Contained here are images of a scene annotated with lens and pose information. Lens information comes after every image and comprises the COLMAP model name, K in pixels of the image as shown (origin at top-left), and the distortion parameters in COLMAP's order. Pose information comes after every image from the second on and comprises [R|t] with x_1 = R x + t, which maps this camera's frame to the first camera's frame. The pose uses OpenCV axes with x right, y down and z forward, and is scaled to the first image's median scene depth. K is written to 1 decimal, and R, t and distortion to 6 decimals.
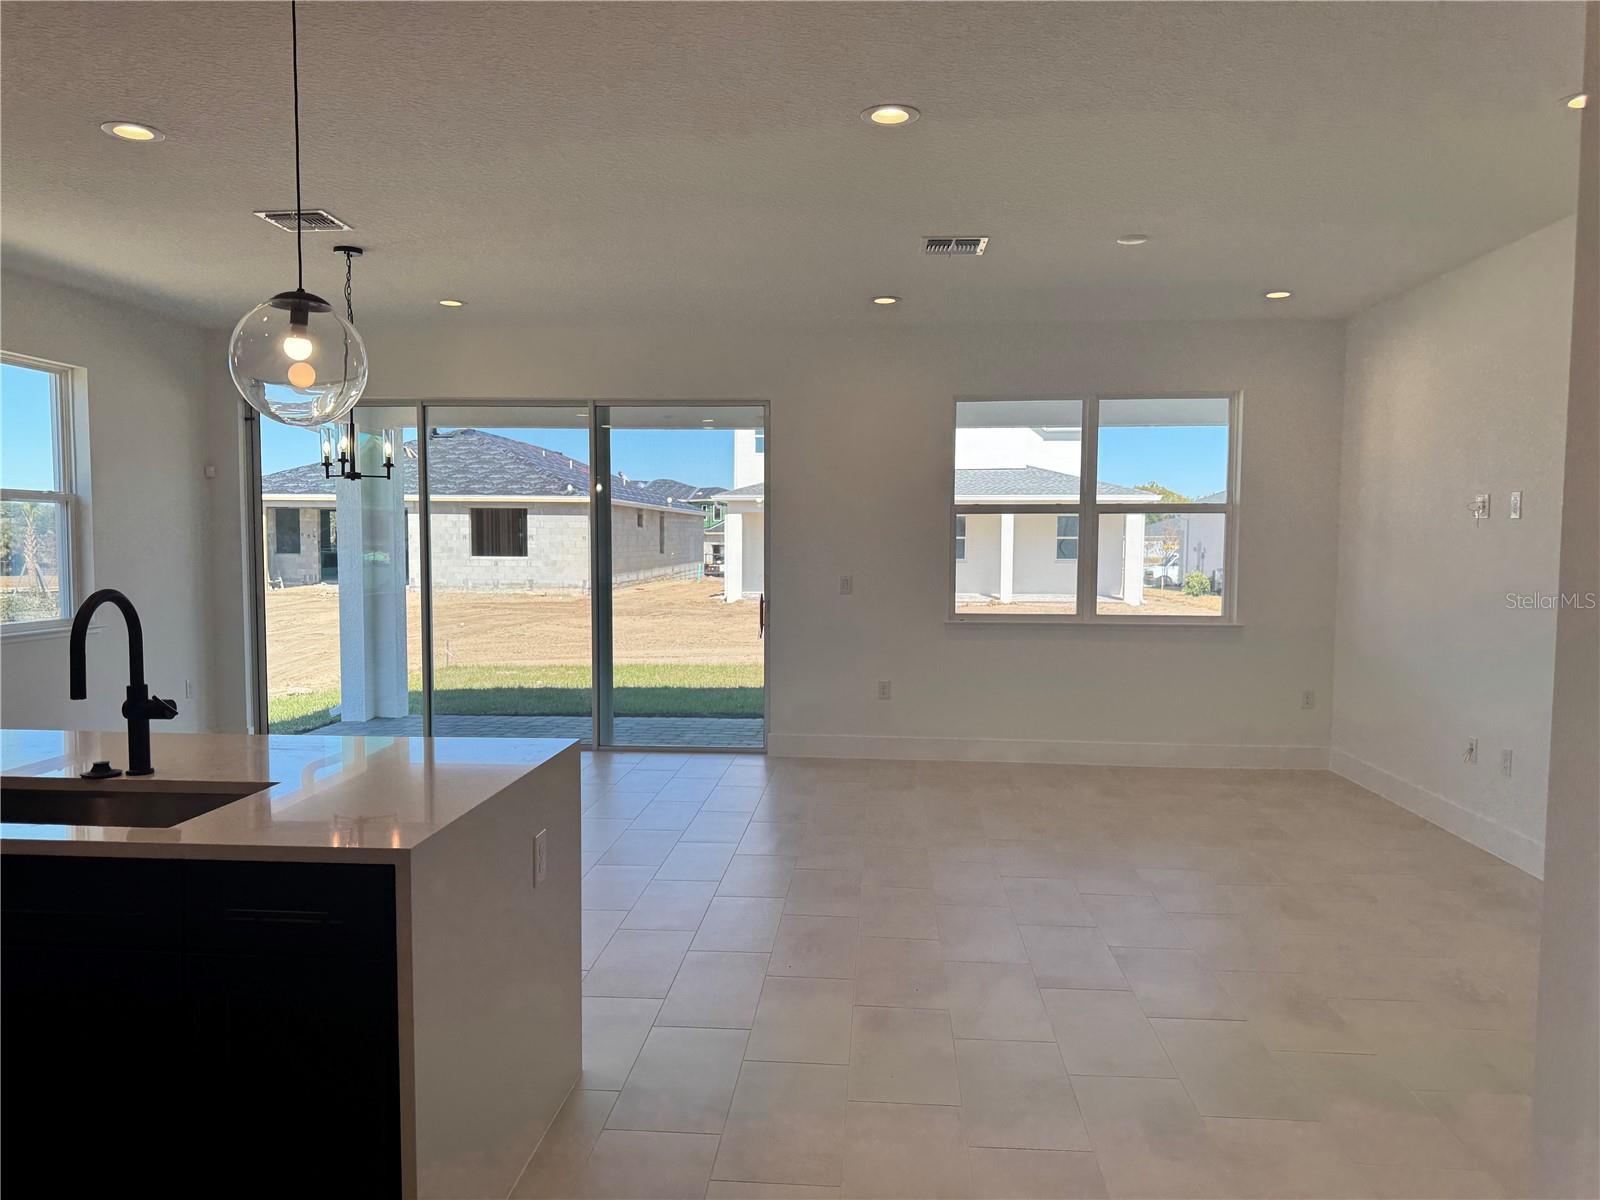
lens RADIAL K [[1125.5, 0, 796.6], [0, 1125.5, 604.6], [0, 0, 1]] dist [0.123948, -0.184777]
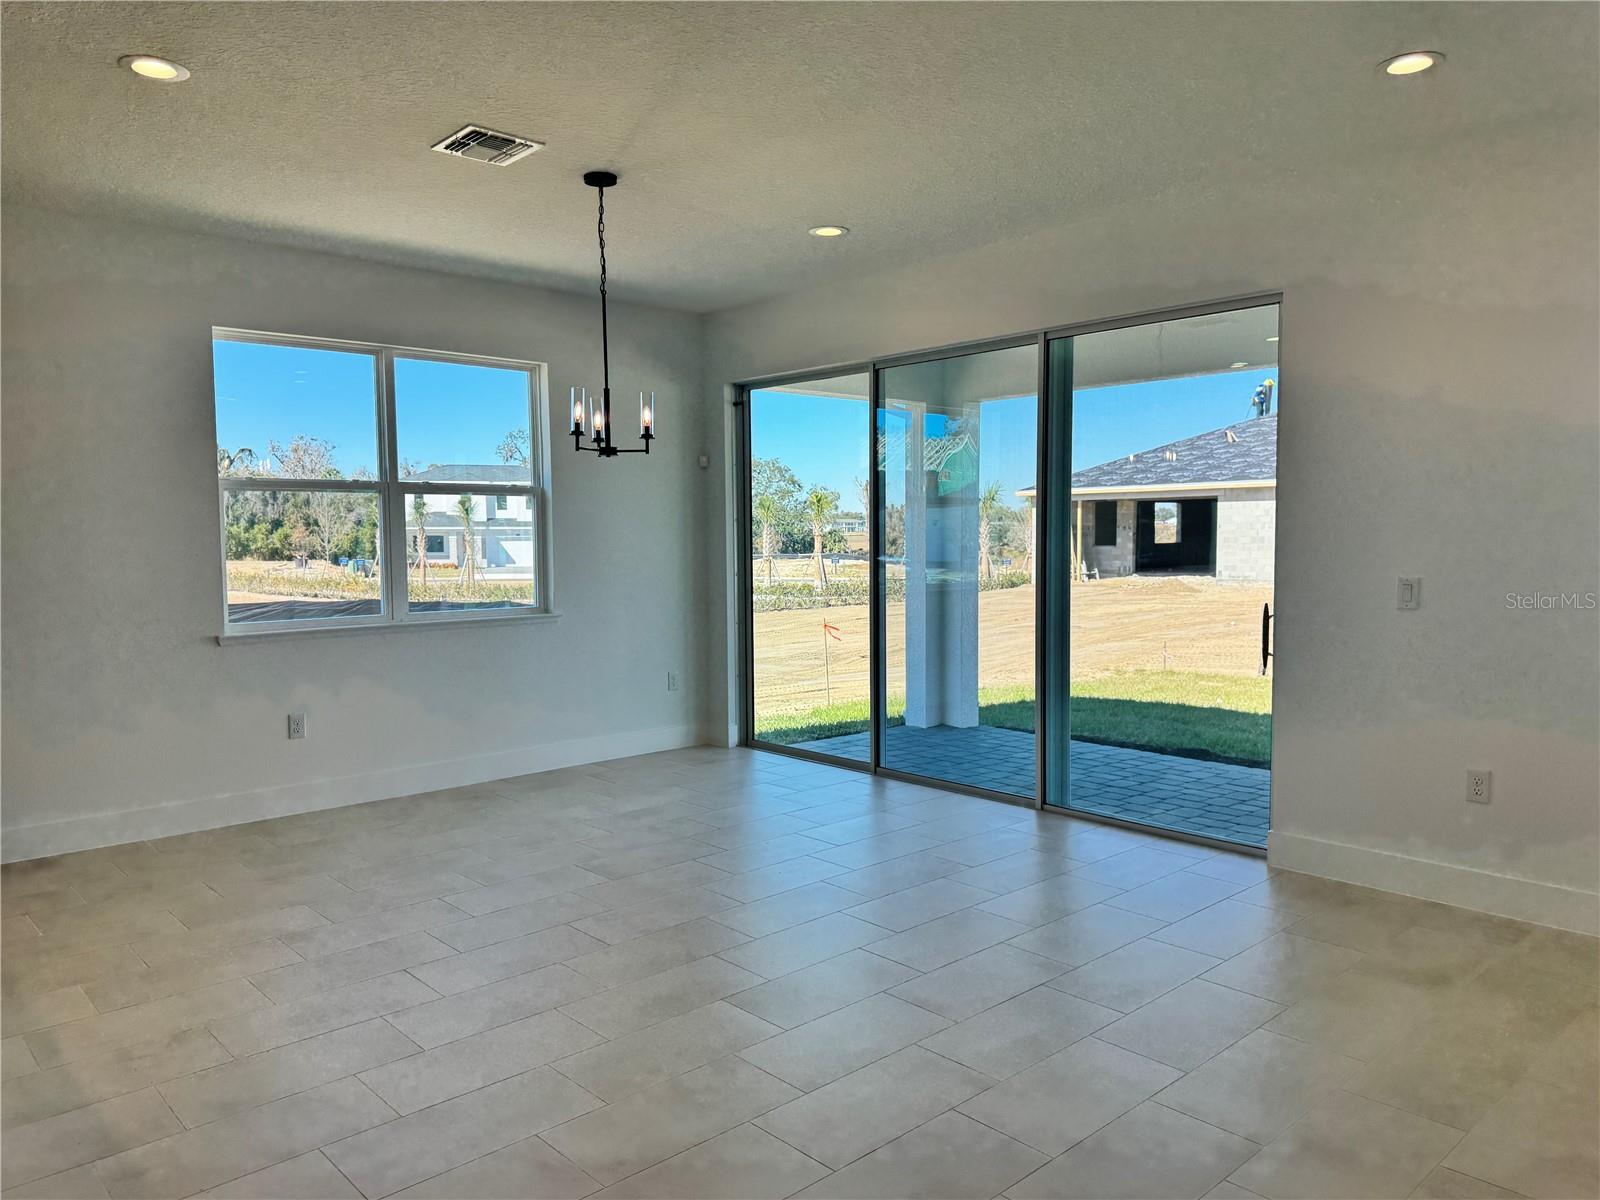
lens RADIAL K [[1125.5, 0, 796.6], [0, 1125.5, 604.6], [0, 0, 1]] dist [0.123948, -0.184777]
pose [[0.731814, 0.033863, -0.680662, 0.199018], [-0.028897, 0.999408, 0.018652, -0.013116], [0.680891, 0.006019, 0.732360, 0.332114]]
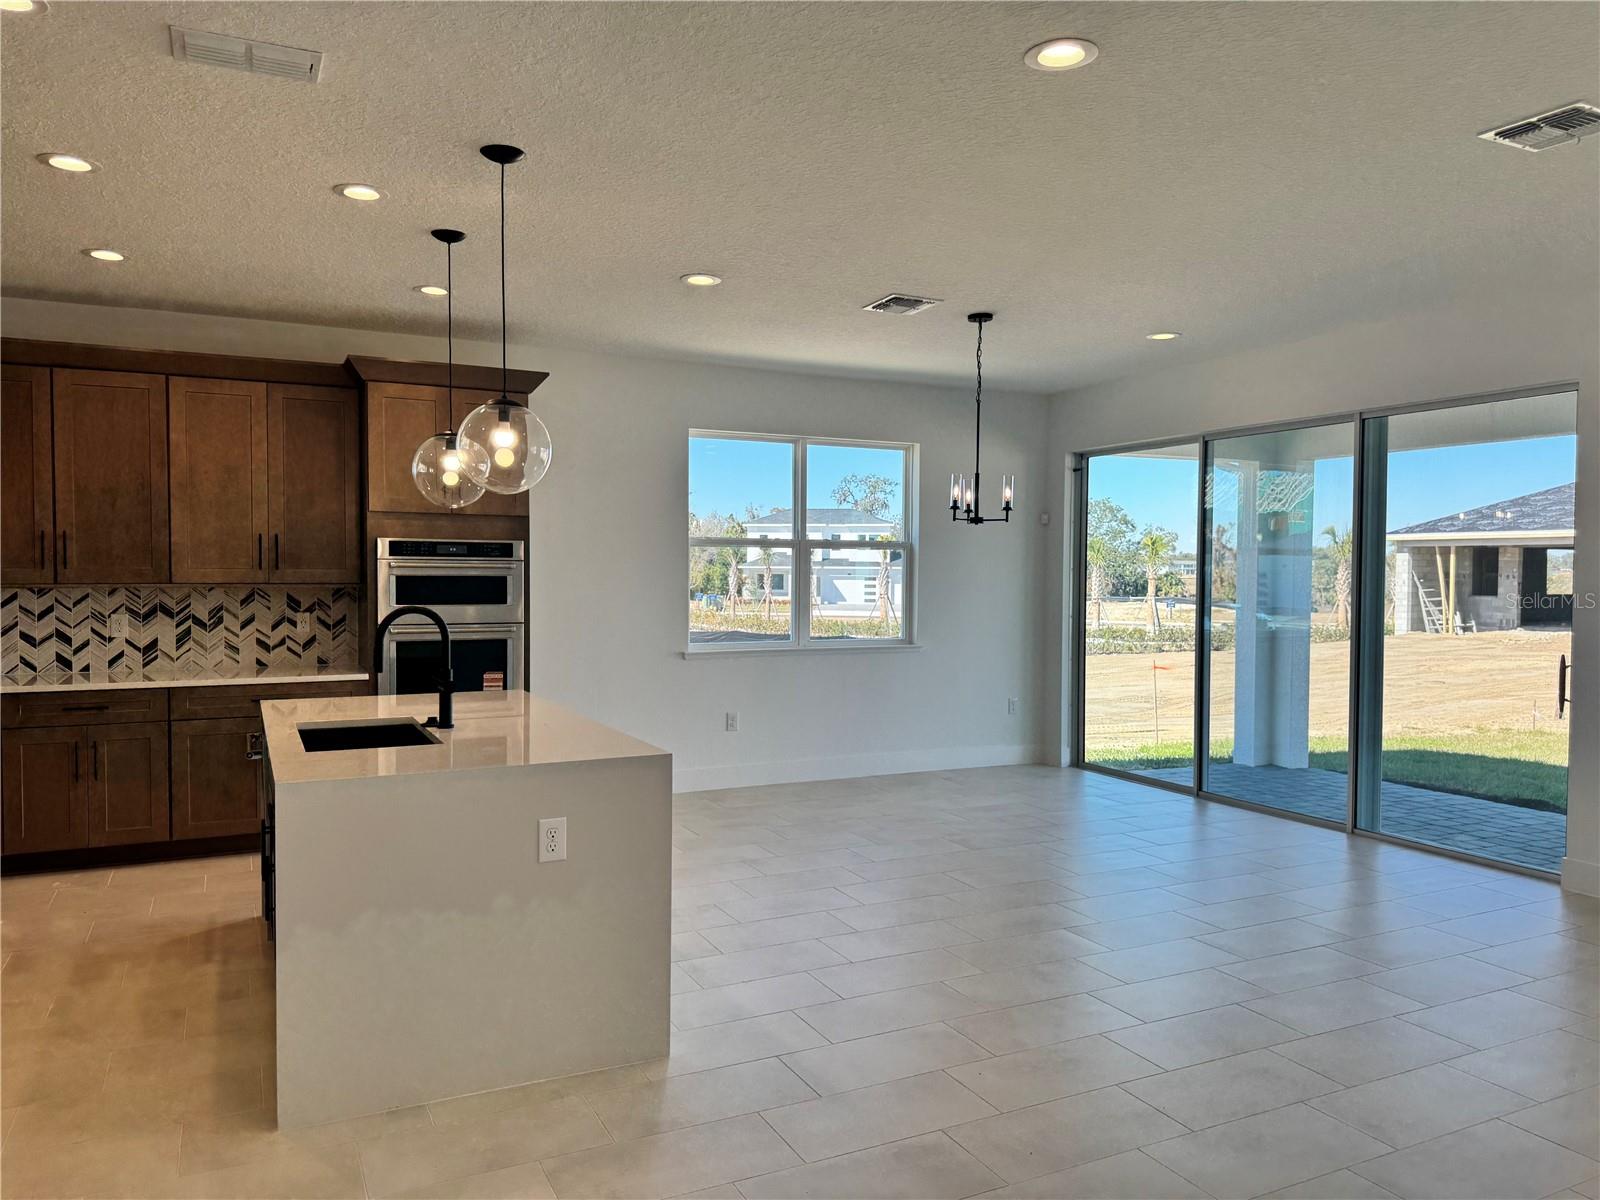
lens RADIAL K [[1125.5, 0, 796.6], [0, 1125.5, 604.6], [0, 0, 1]] dist [0.123948, -0.184777]
pose [[0.511541, 0.023830, -0.858928, 0.318764], [-0.054382, 0.998509, -0.004685, -0.011640], [0.857536, 0.049106, 0.512074, 0.204148]]
